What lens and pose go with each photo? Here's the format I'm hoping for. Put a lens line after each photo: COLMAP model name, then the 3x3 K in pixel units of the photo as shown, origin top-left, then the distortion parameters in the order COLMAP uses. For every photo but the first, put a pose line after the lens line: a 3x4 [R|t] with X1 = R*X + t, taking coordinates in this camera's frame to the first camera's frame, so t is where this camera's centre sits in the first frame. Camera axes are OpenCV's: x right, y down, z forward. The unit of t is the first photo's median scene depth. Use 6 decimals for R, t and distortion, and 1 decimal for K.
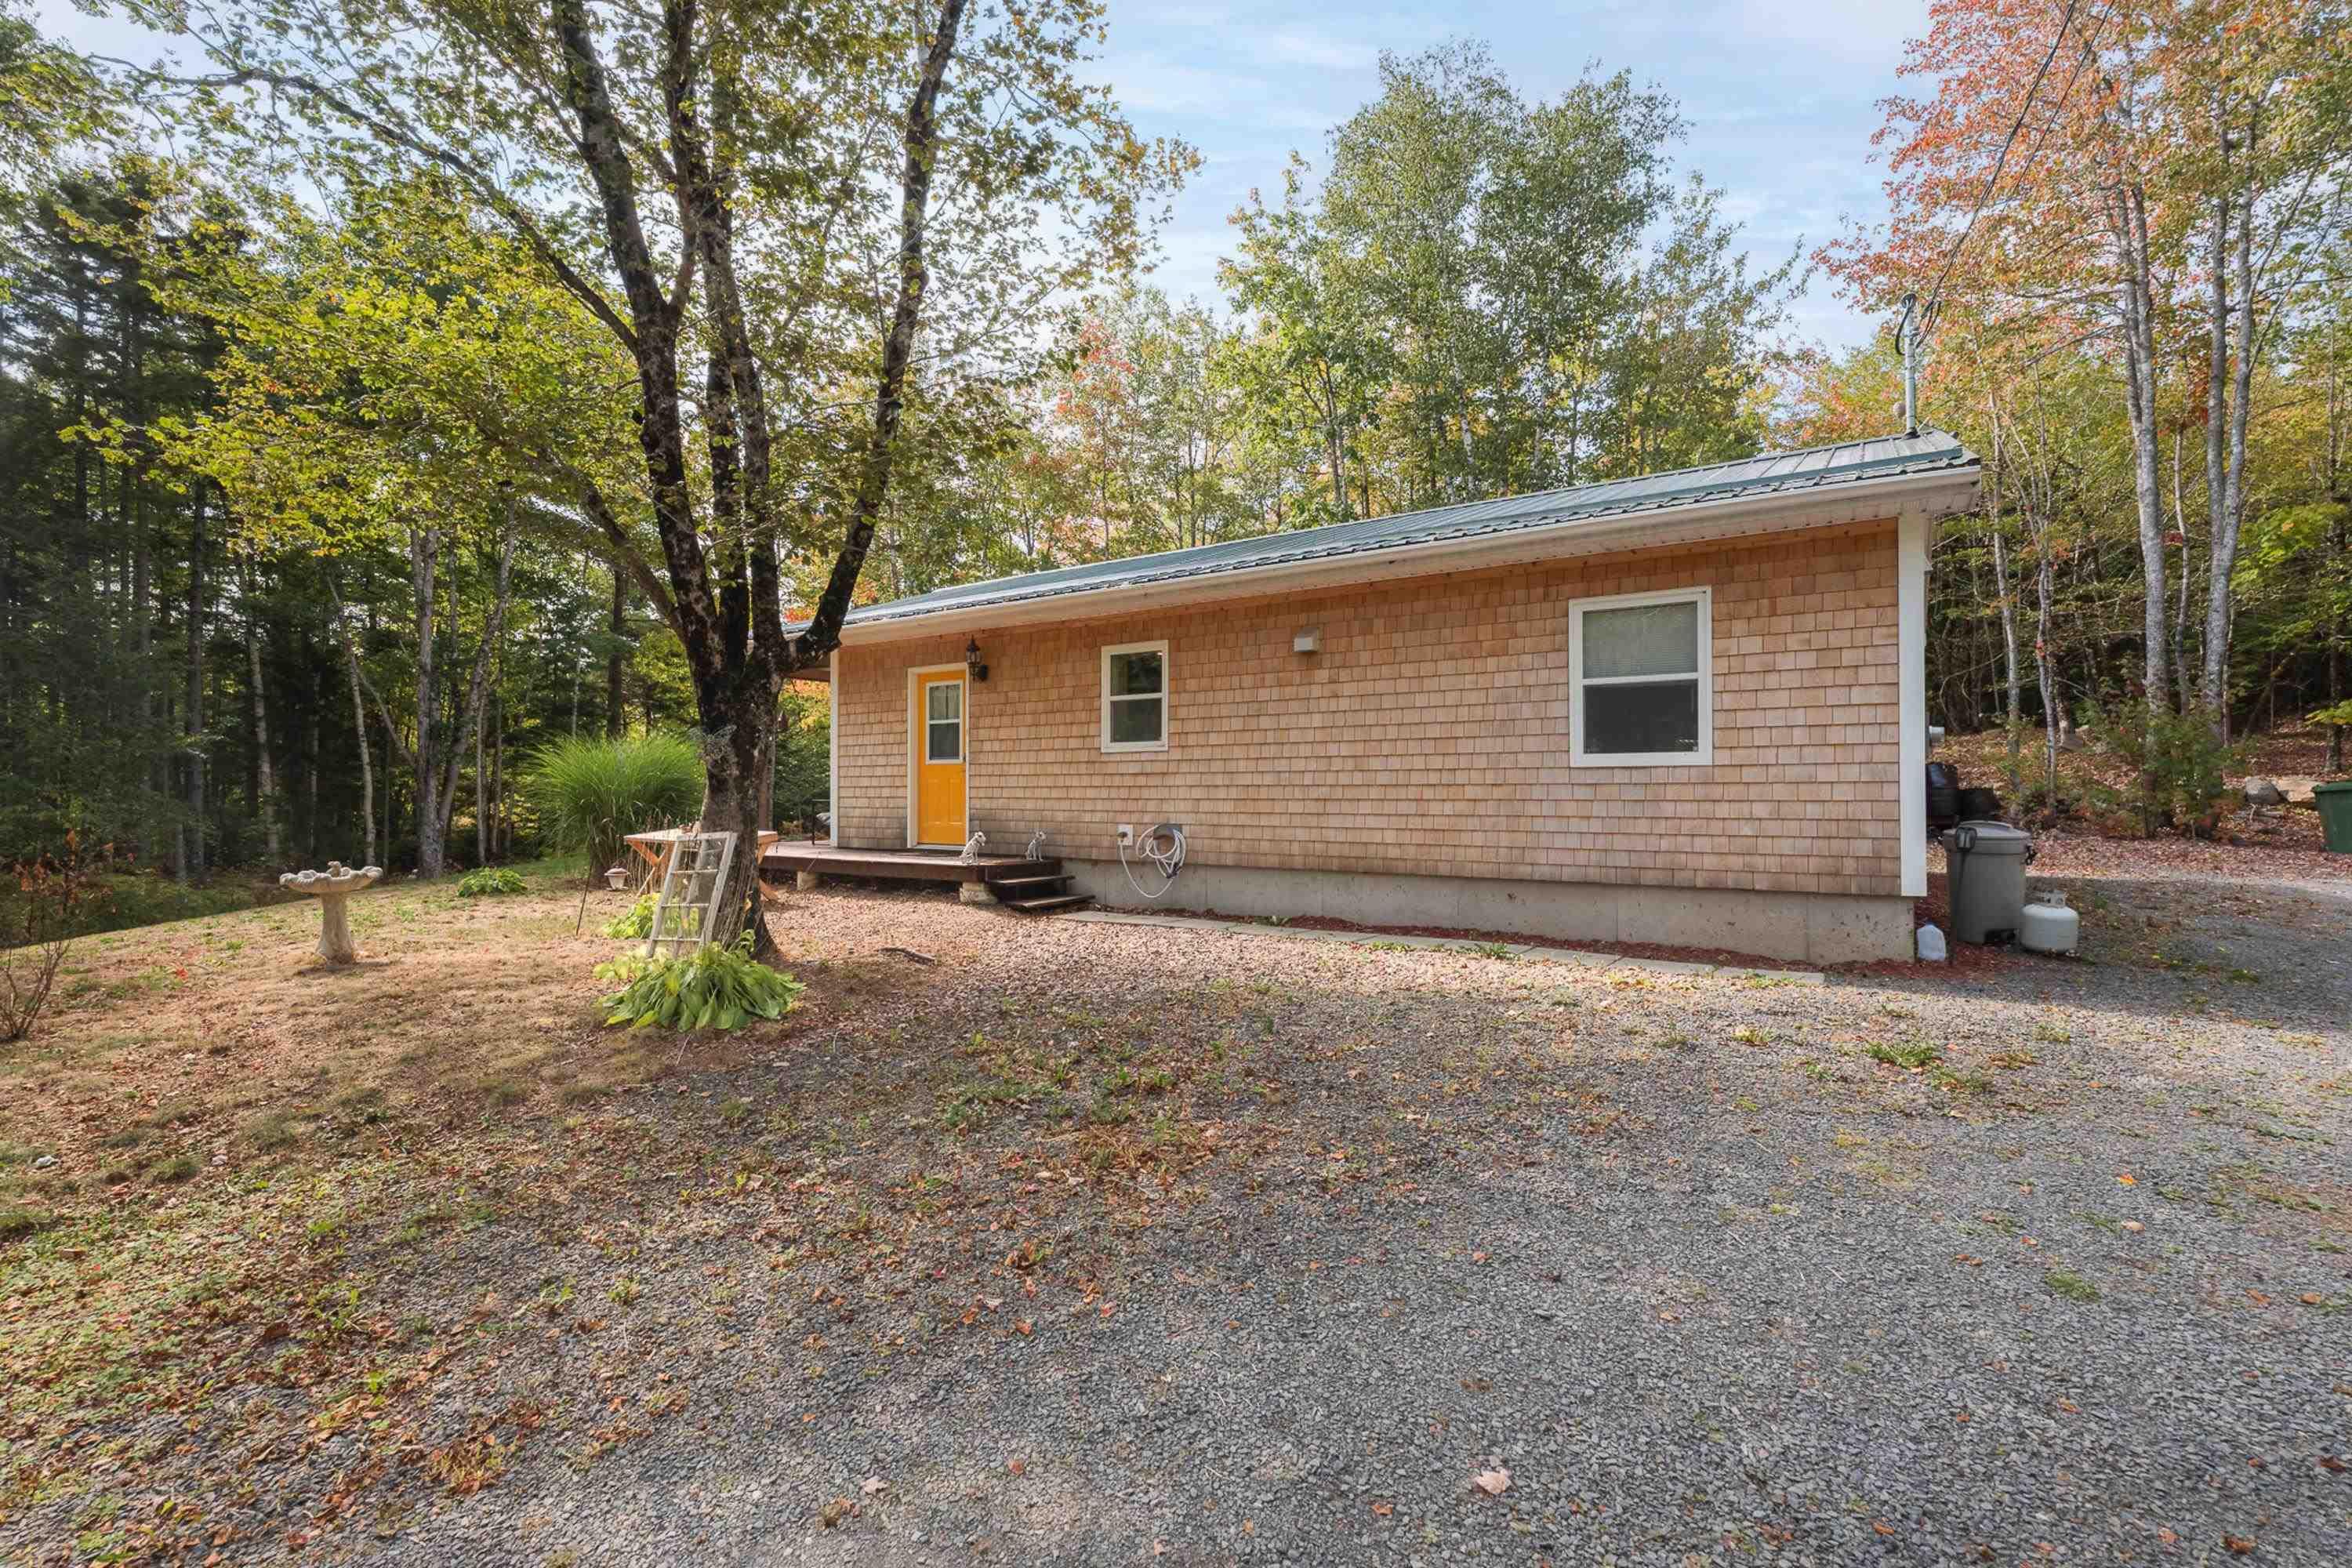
lens RADIAL K [[1049.3, 0, 1165.7], [0, 1049.3, 775.4], [0, 0, 1]] dist [-0.003378, 0.001038]
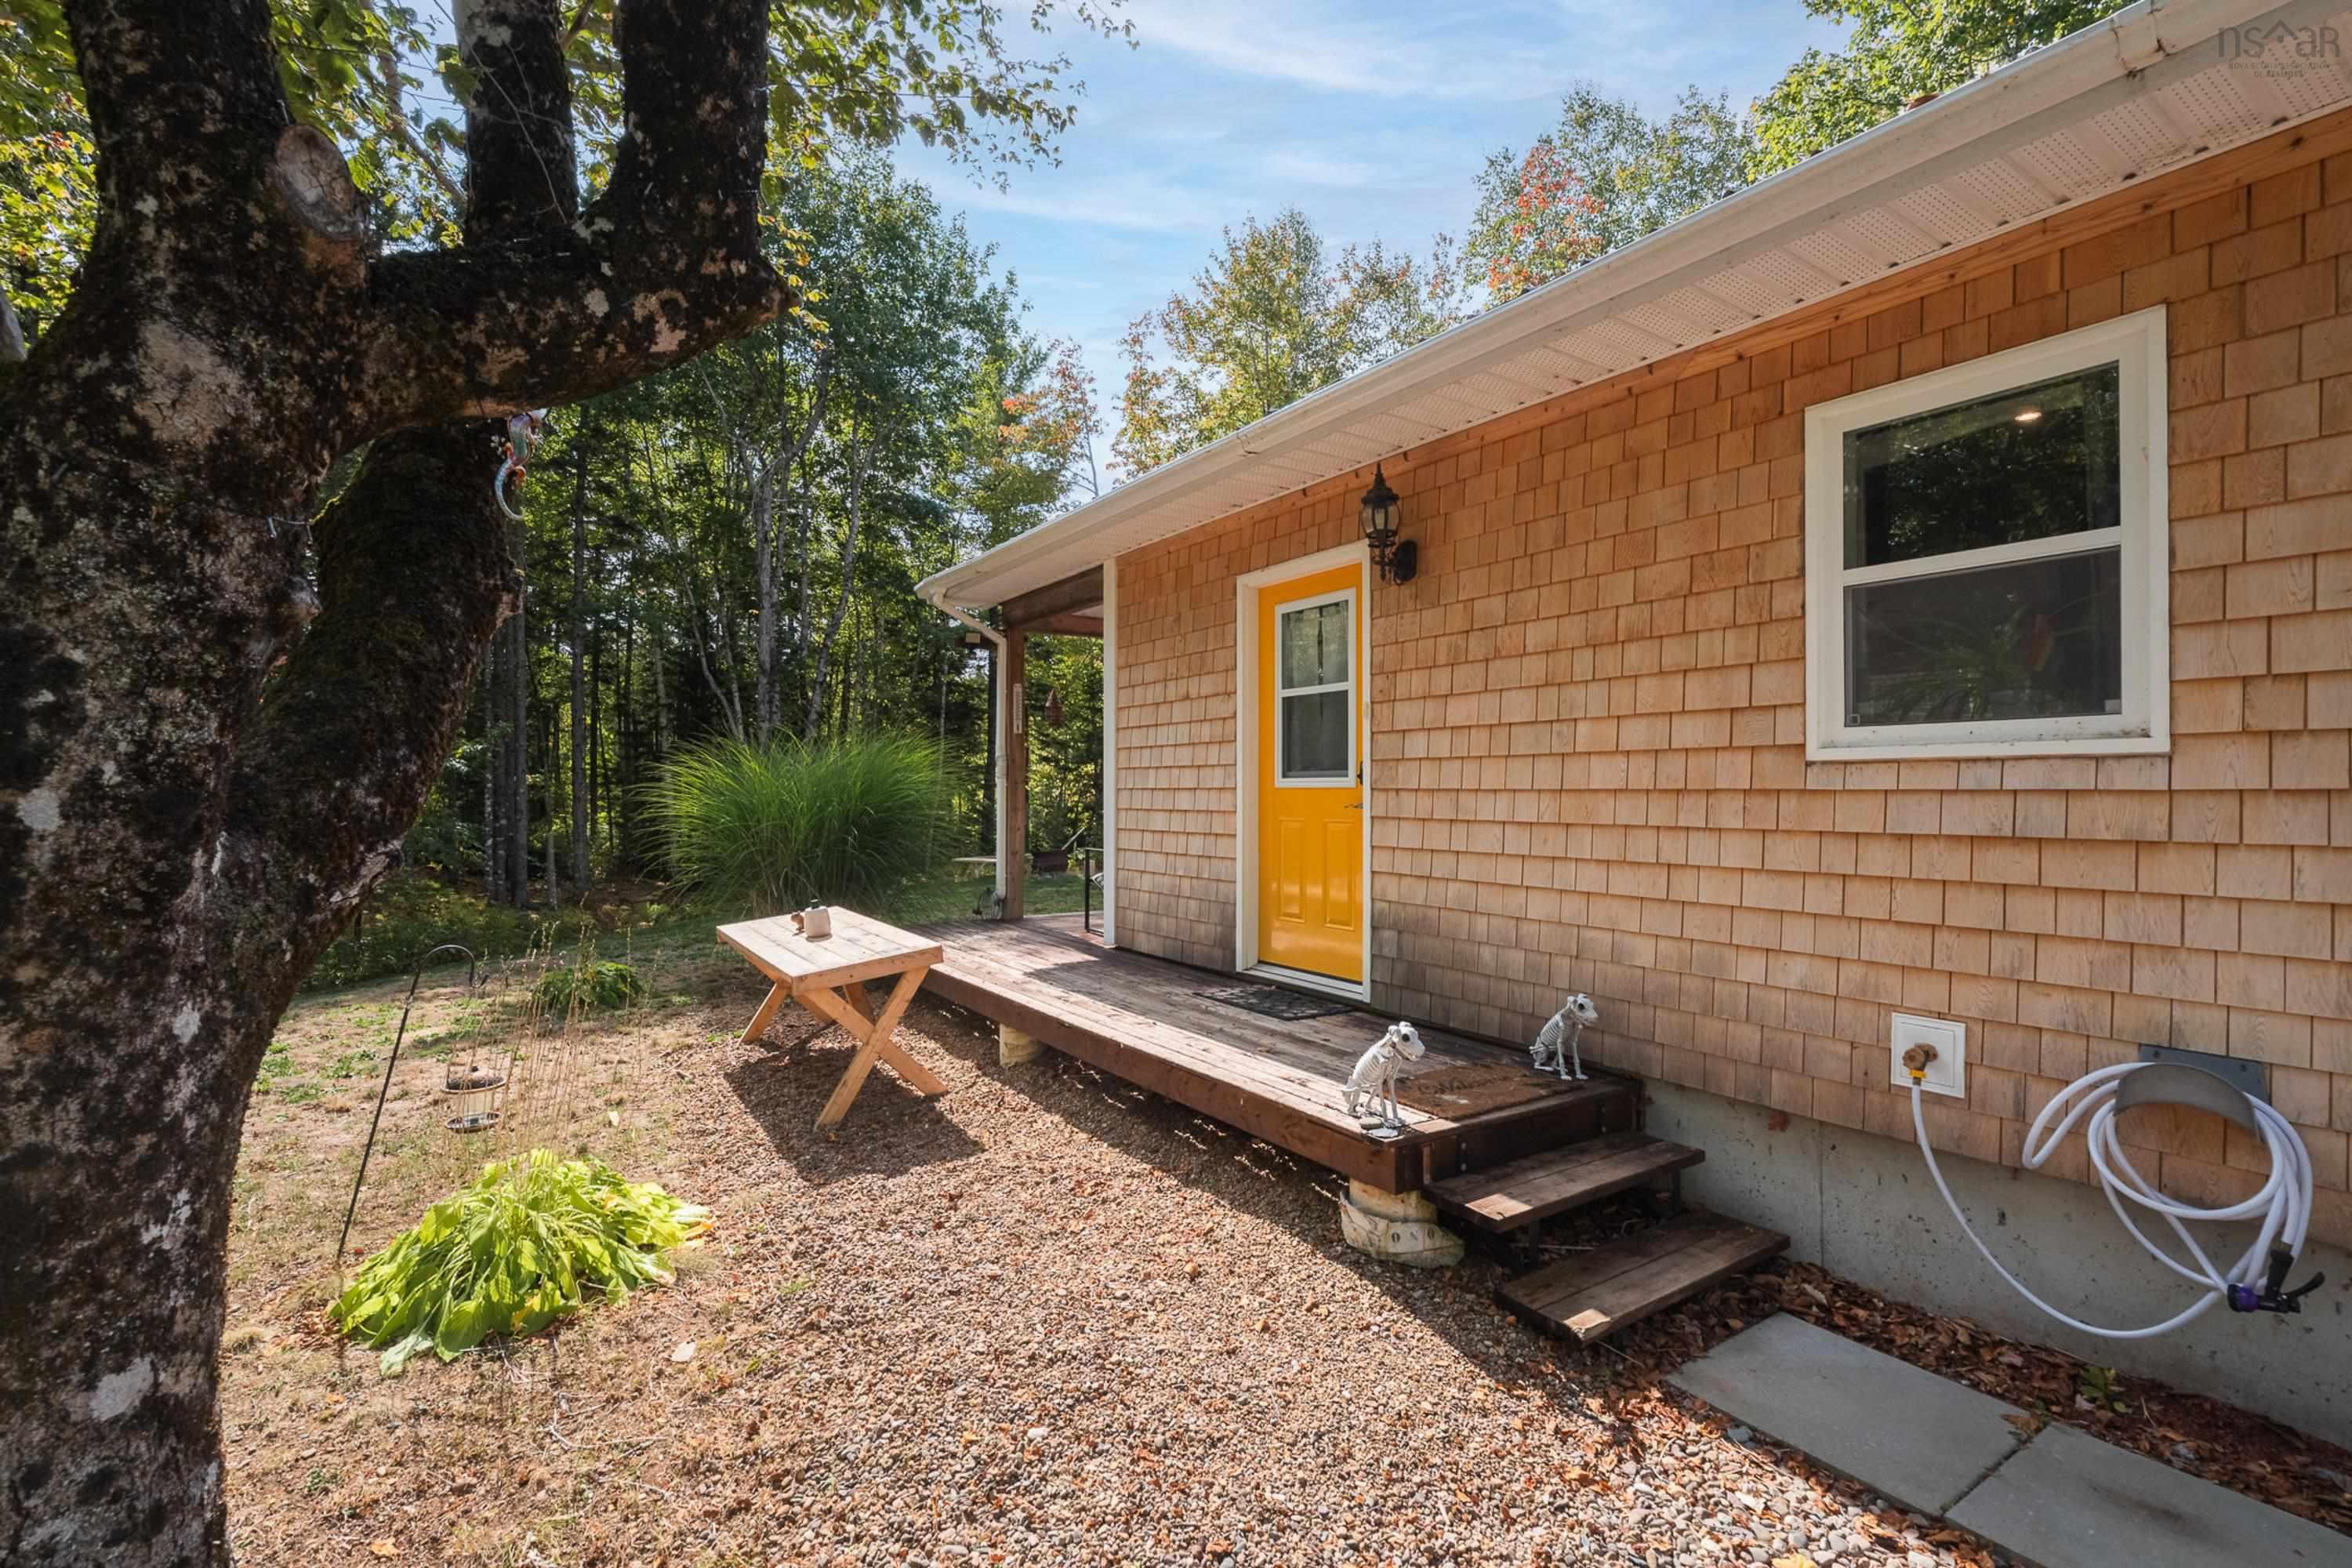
lens RADIAL K [[1049.3, 0, 1168.3], [0, 1049.3, 781.5], [0, 0, 1]] dist [-0.003378, 0.001038]
pose [[0.927978, -0.003782, -0.372616, -0.119912], [0.007130, 0.999946, 0.007608, -0.019487], [0.372567, -0.009716, 0.927954, 0.653315]]
